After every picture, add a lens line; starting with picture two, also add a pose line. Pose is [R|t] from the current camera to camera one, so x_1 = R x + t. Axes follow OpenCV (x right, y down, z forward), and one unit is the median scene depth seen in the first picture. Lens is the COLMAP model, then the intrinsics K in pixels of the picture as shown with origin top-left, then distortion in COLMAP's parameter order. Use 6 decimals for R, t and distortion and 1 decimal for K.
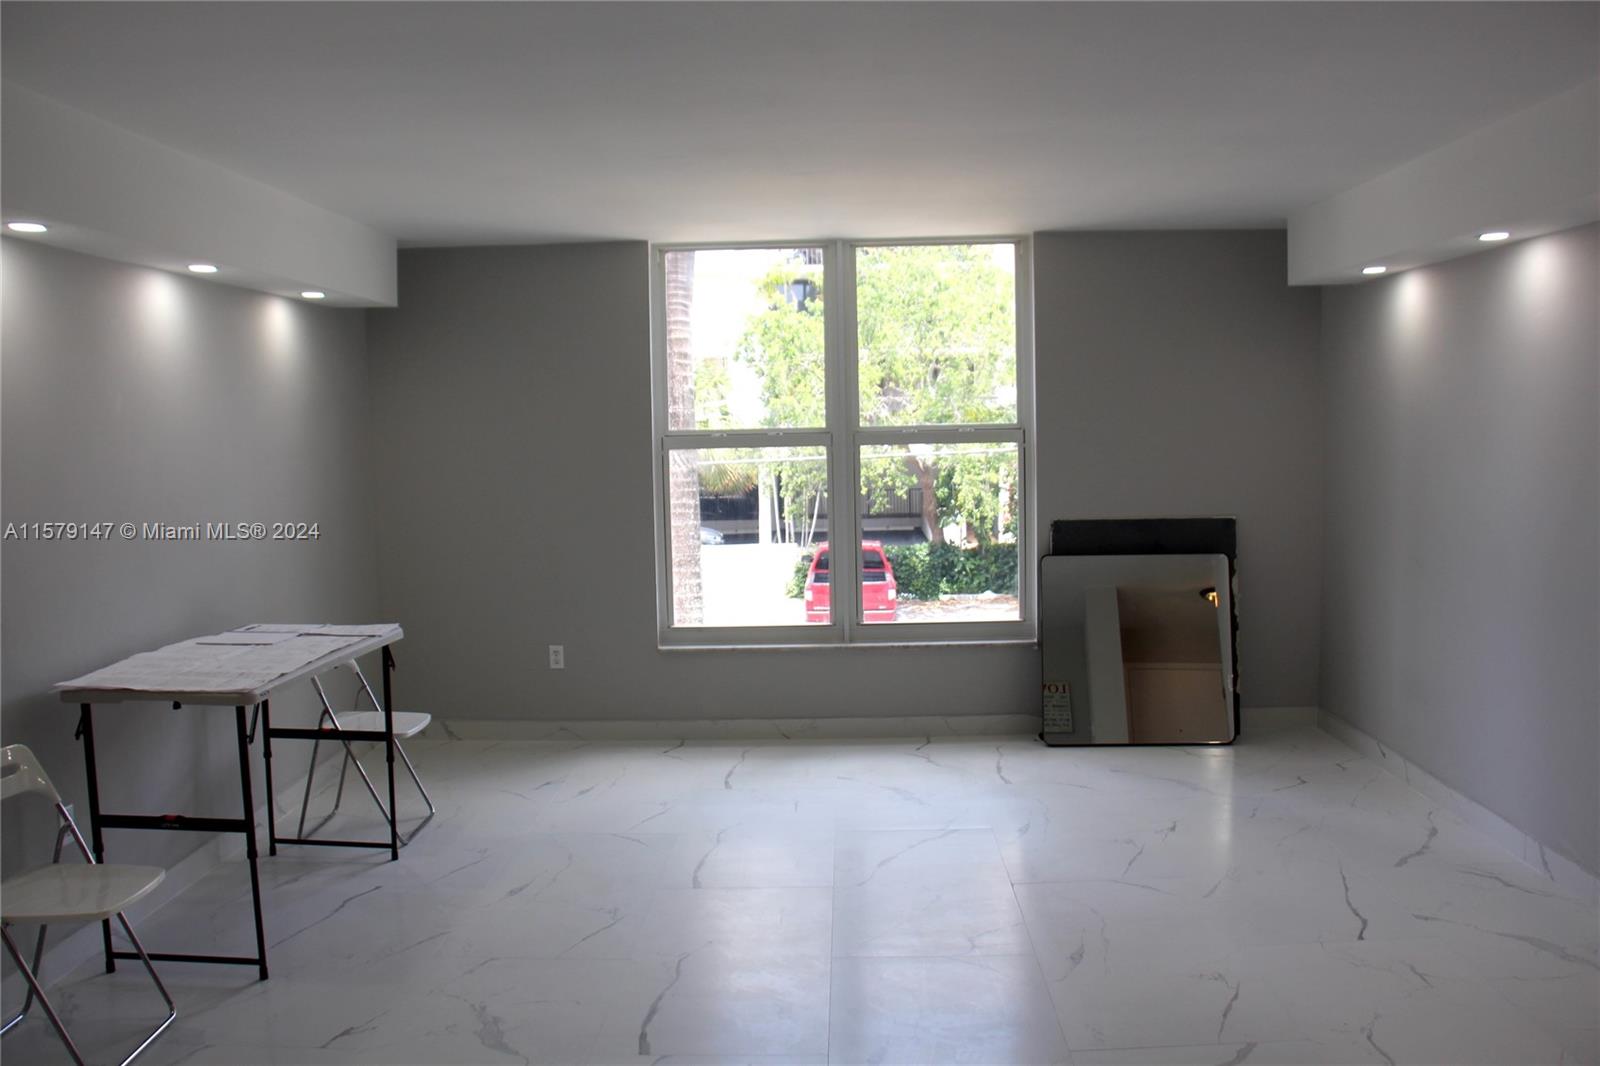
lens RADIAL K [[1317.7, 0, 798.7], [0, 1317.7, 533.8], [0, 0, 1]] dist [-0.181523, 0.140694]
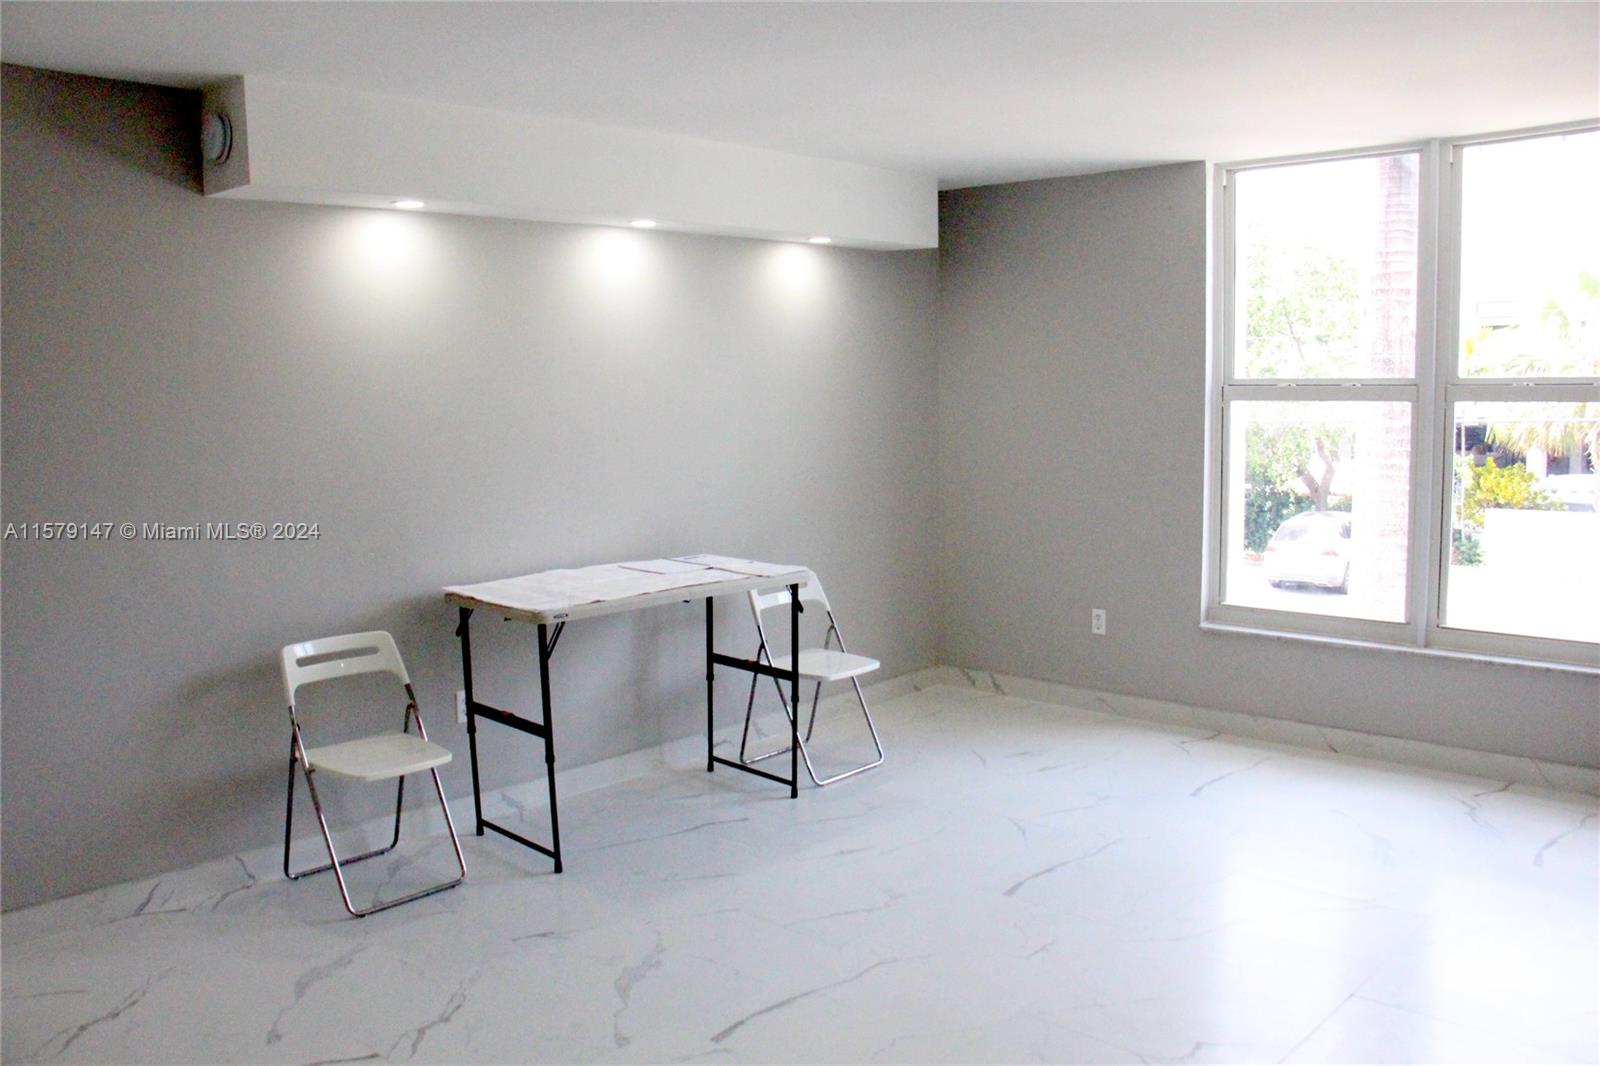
lens RADIAL K [[1317.7, 0, 795.0], [0, 1317.7, 535.8], [0, 0, 1]] dist [-0.181523, 0.140694]
pose [[0.741147, 0.084671, -0.665982, 0.268953], [-0.053766, 0.996314, 0.066834, -0.016638], [0.669186, -0.013726, 0.742968, 0.173861]]
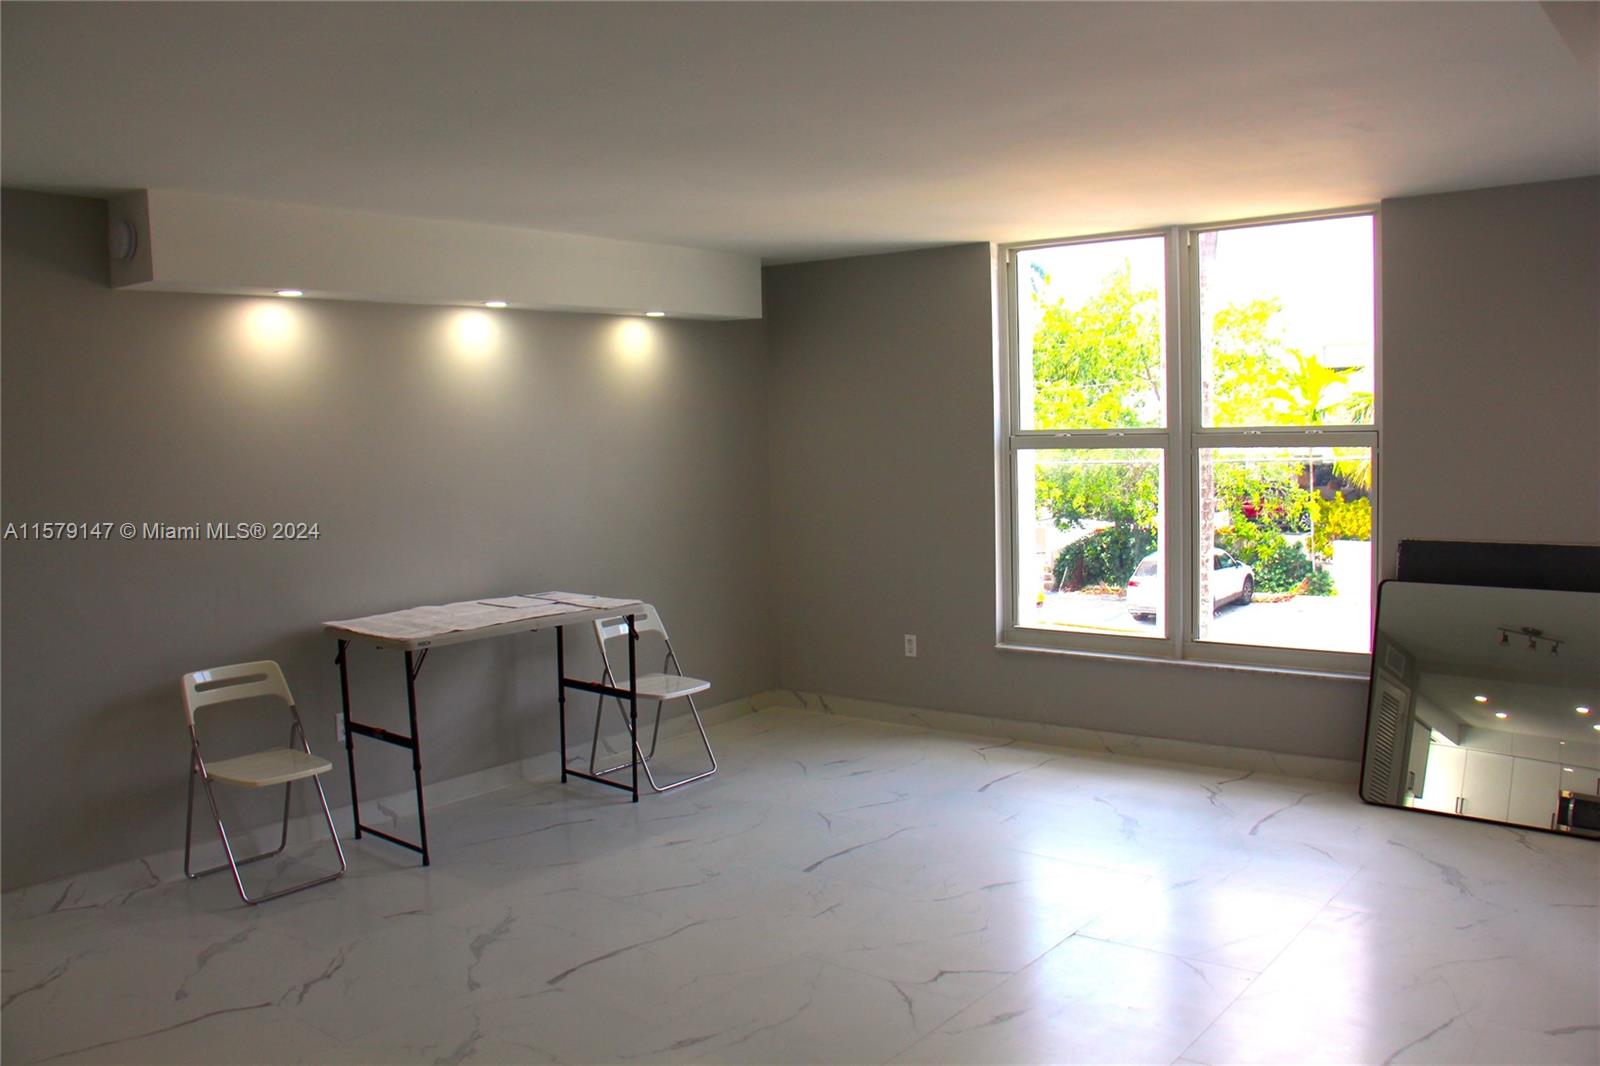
lens RADIAL K [[1317.7, 0, 798.4], [0, 1317.7, 538.3], [0, 0, 1]] dist [-0.181523, 0.140694]
pose [[0.797499, 0.050989, -0.601162, 0.377389], [-0.040718, 0.998699, 0.030692, -0.020641], [0.601945, 0.000001, 0.798537, 0.106554]]
